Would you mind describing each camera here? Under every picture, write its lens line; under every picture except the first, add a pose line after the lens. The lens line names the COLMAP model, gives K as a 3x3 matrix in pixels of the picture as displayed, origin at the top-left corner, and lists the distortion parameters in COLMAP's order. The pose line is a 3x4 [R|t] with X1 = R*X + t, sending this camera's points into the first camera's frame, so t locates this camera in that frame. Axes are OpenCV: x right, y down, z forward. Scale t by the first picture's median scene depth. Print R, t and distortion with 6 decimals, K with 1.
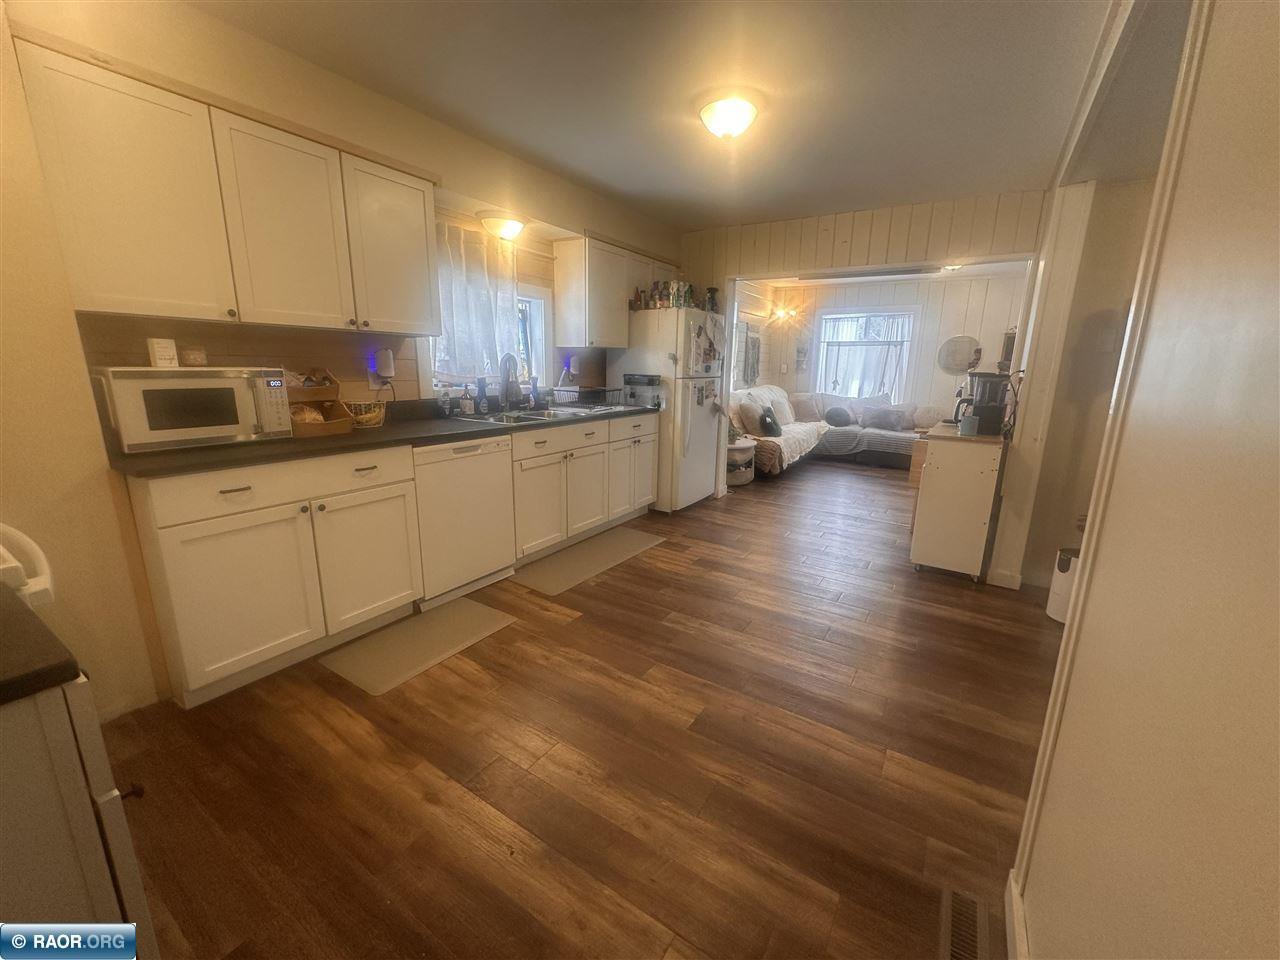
lens RADIAL K [[508.8, 0, 641.5], [0, 508.8, 478.9], [0, 0, 1]] dist [-0.002017, 0.000063]
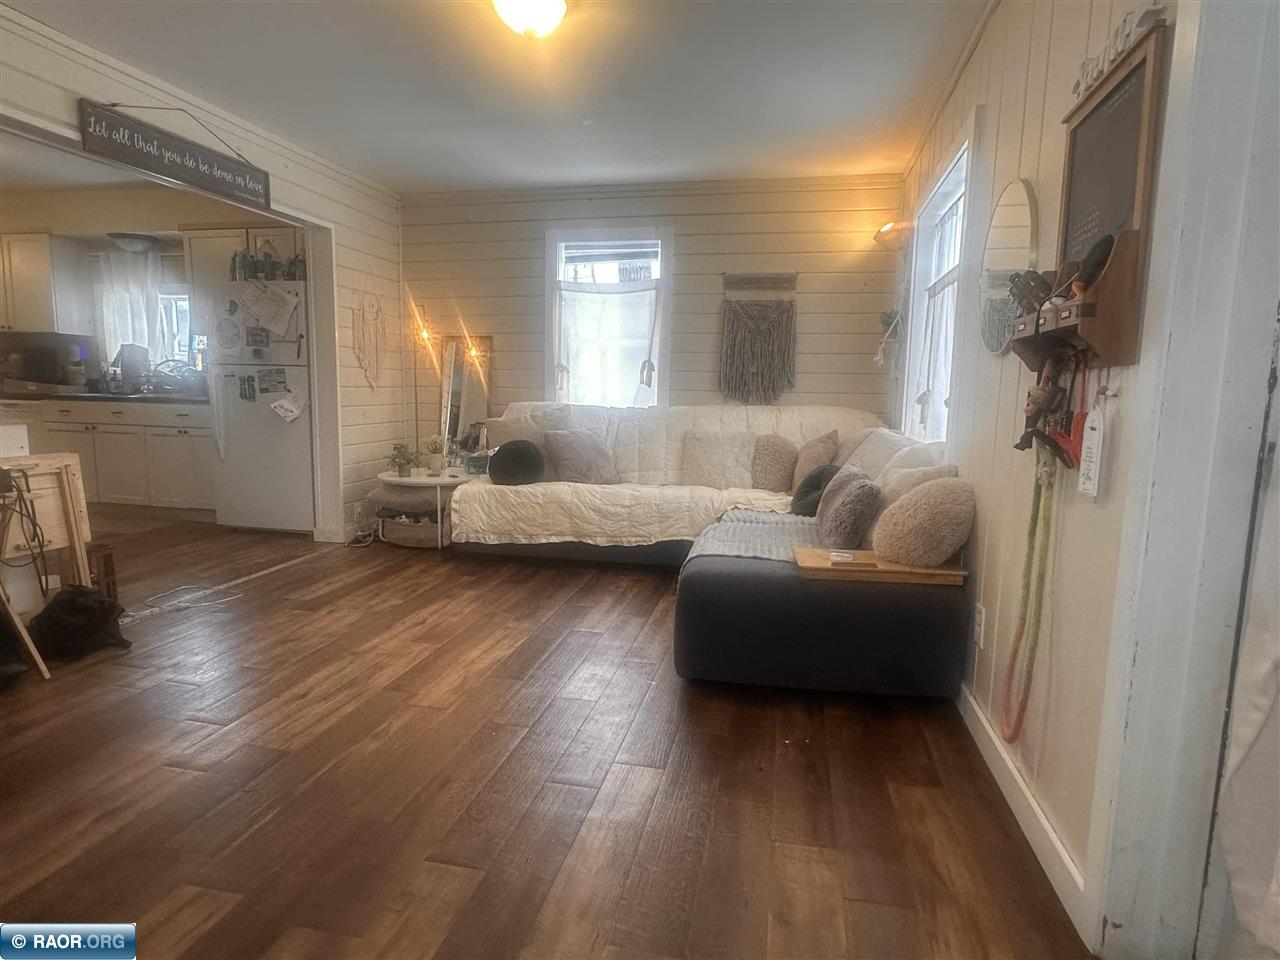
lens RADIAL K [[714.9, 0, 637.5], [0, 714.9, 480.4], [0, 0, 1]] dist [-0.001056, -0.000875]
pose [[0.355795, 0.113408, -0.927658, 2.428269], [-0.223186, 0.974200, 0.033497, -0.348574], [0.907523, 0.195122, 0.371927, 2.076265]]
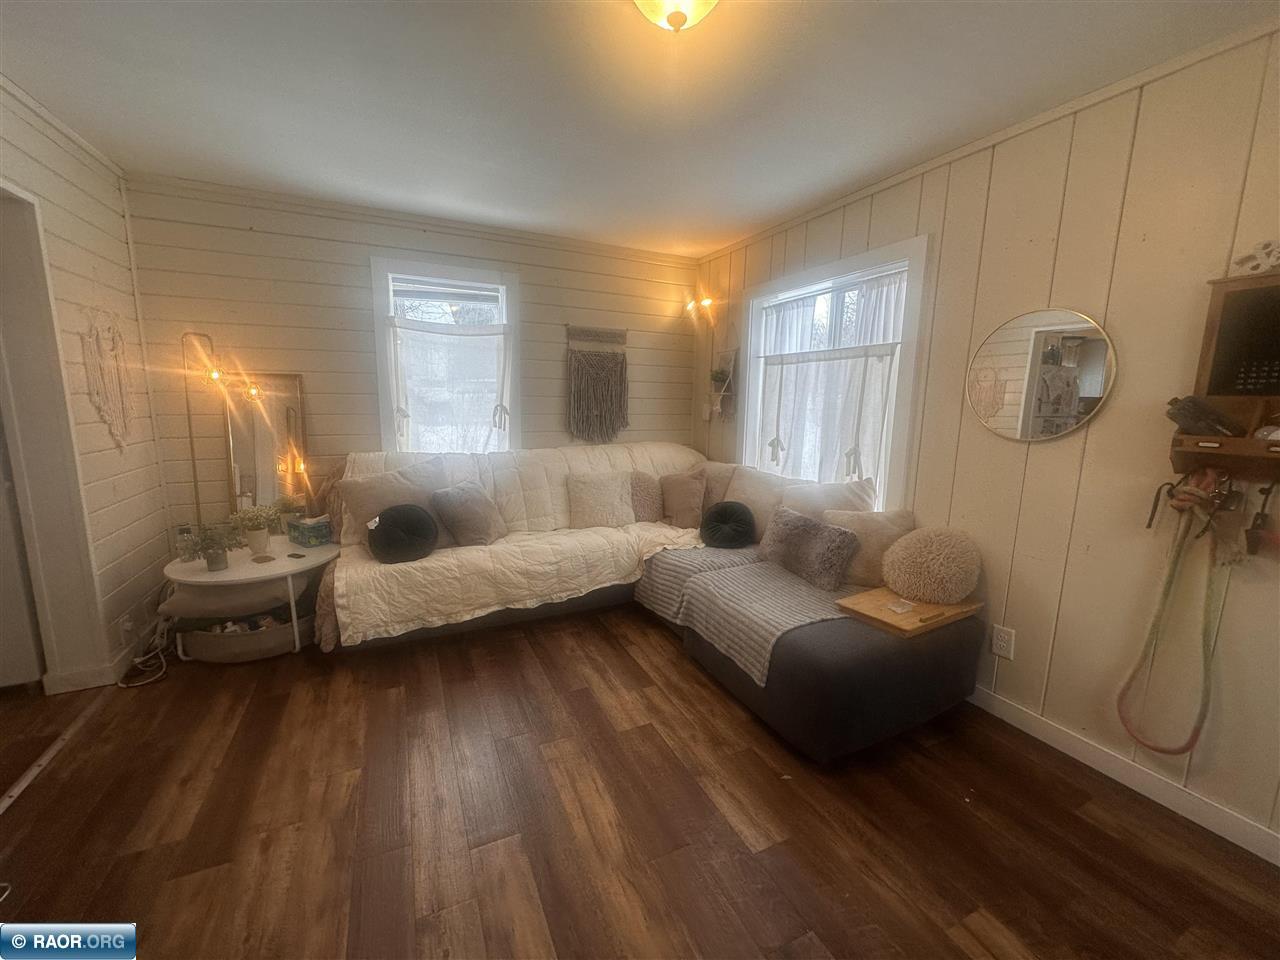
lens RADIAL K [[508.8, 0, 639.9], [0, 508.8, 477.5], [0, 0, 1]] dist [-0.002017, 0.000063]
pose [[0.851724, 0.086290, -0.516836, 1.632932], [-0.126021, 0.991130, -0.042199, -0.399246], [0.508610, 0.101074, 0.855043, 1.760425]]
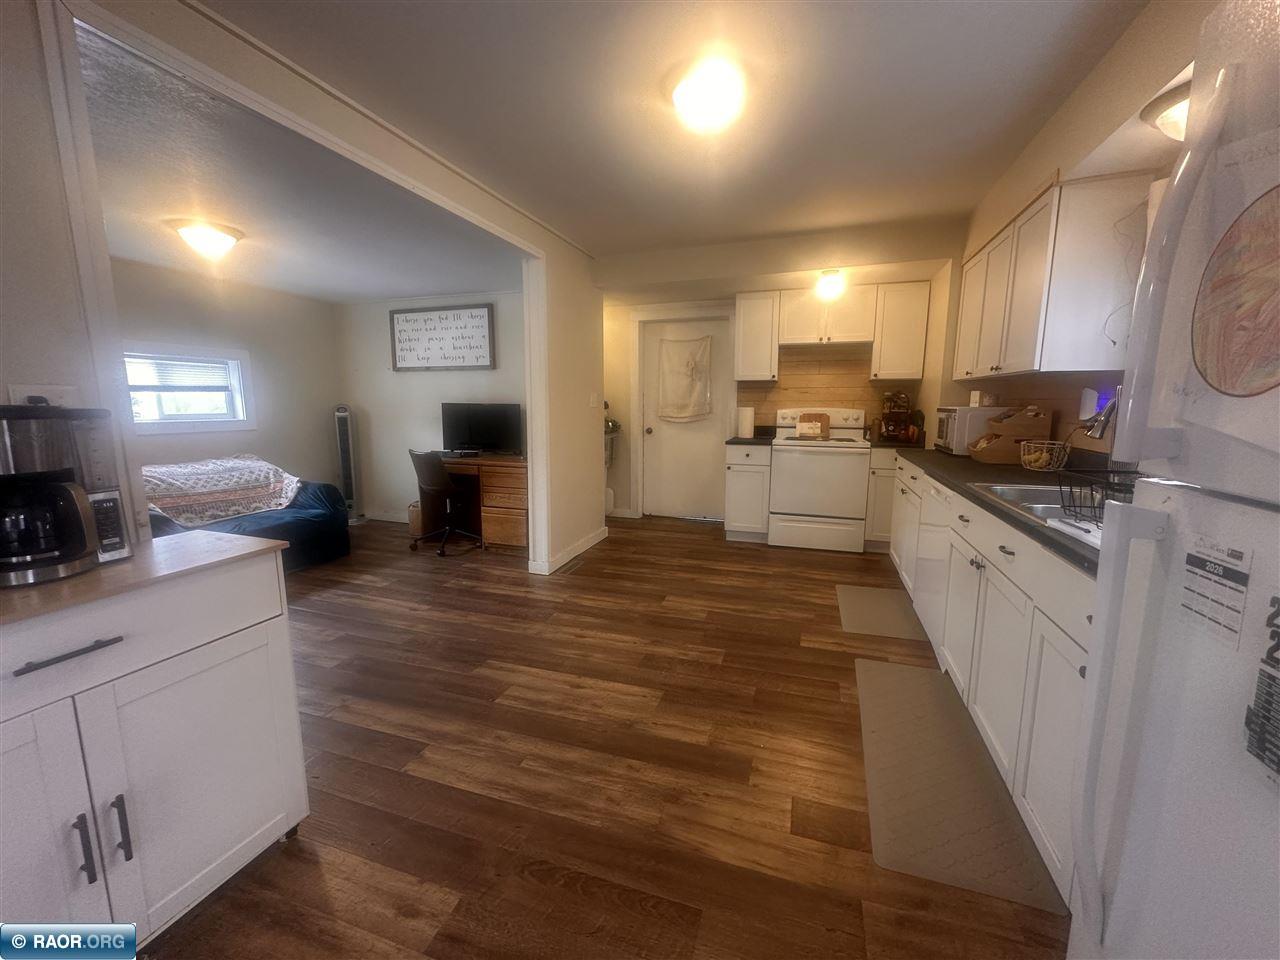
lens RADIAL K [[508.8, 0, 642.3], [0, 508.8, 478.9], [0, 0, 1]] dist [-0.002017, 0.000063]
pose [[-0.969066, 0.021216, -0.245889, 0.464821], [-0.069104, 0.933122, 0.352857, -0.408452], [0.236930, 0.358934, -0.902790, 1.858147]]
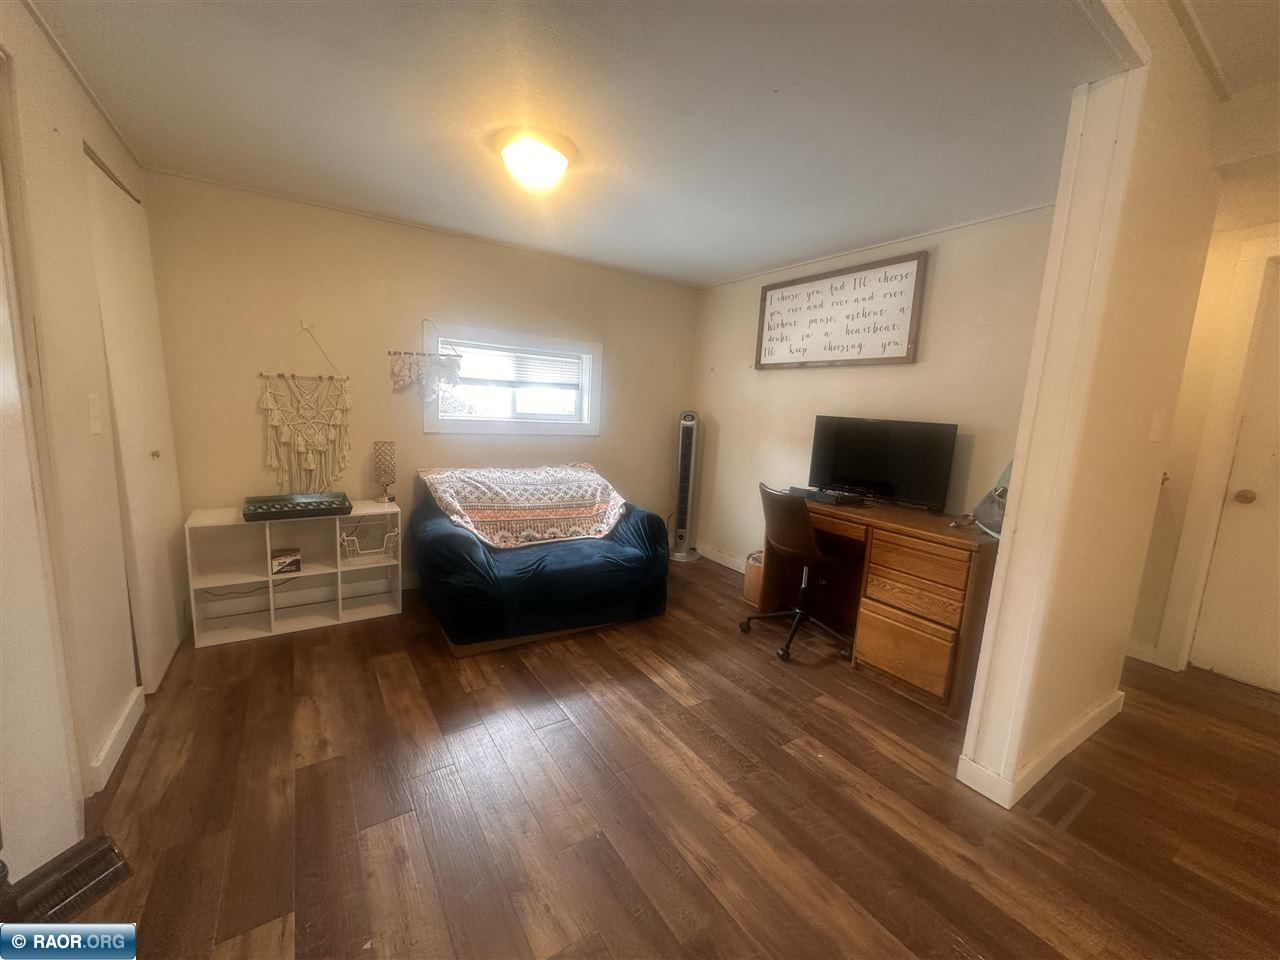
lens RADIAL K [[508.8, 0, 640.3], [0, 508.8, 482.5], [0, 0, 1]] dist [-0.002017, 0.000063]
pose [[-0.913103, -0.119100, 0.389946, 0.606824], [0.026943, 0.936671, 0.349174, -0.242779], [-0.406837, 0.329338, -0.852068, 1.152802]]
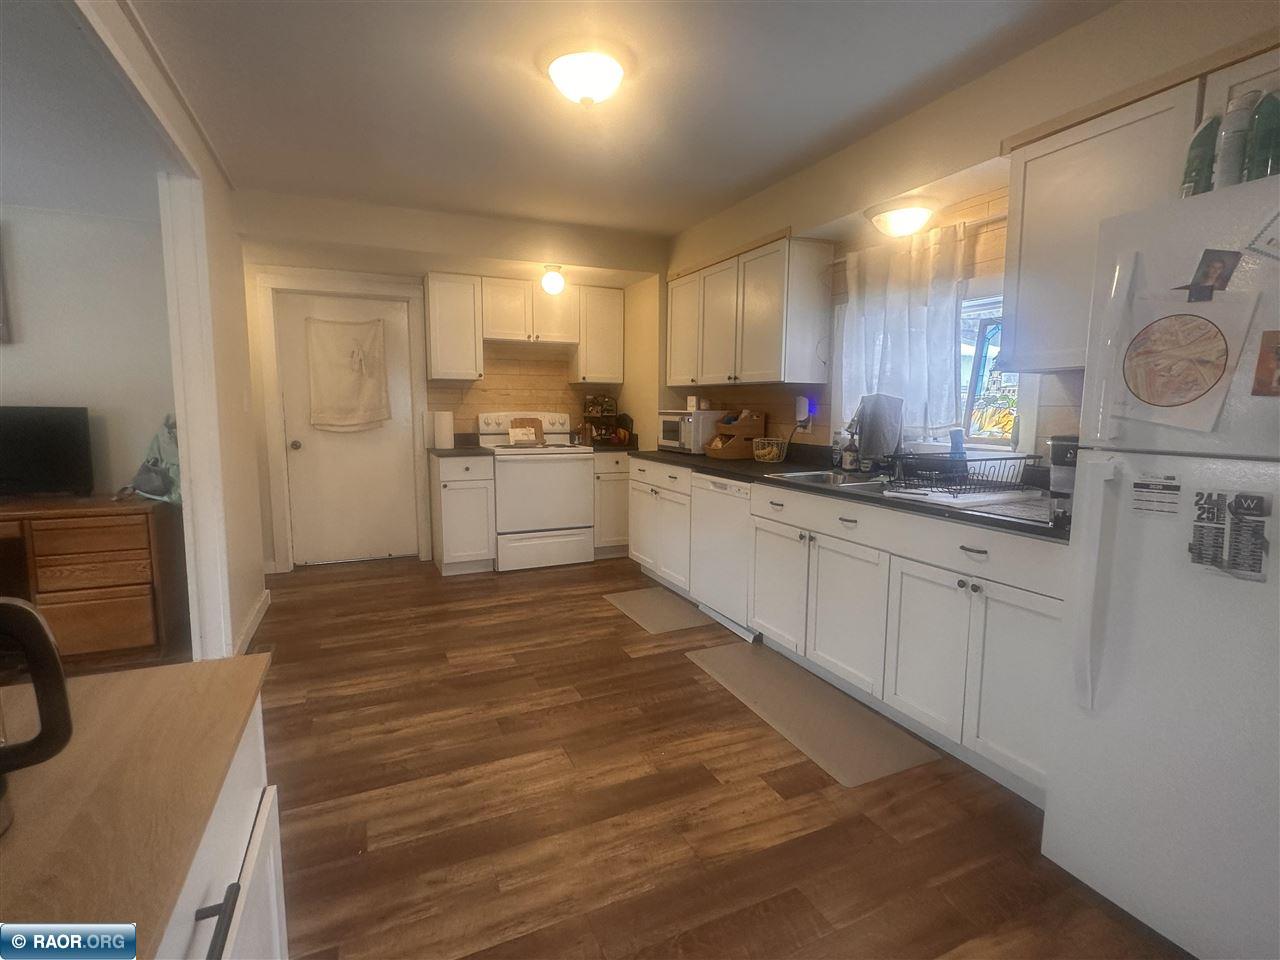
lens RADIAL K [[616.4, 0, 639.0], [0, 616.4, 481.9], [0, 0, 1]] dist [-0.001047, -0.000739]
pose [[-0.542989, 0.084604, -0.835467, 0.902287], [-0.197580, 0.954109, 0.225031, -0.349911], [0.816165, 0.287261, -0.501354, 1.627824]]
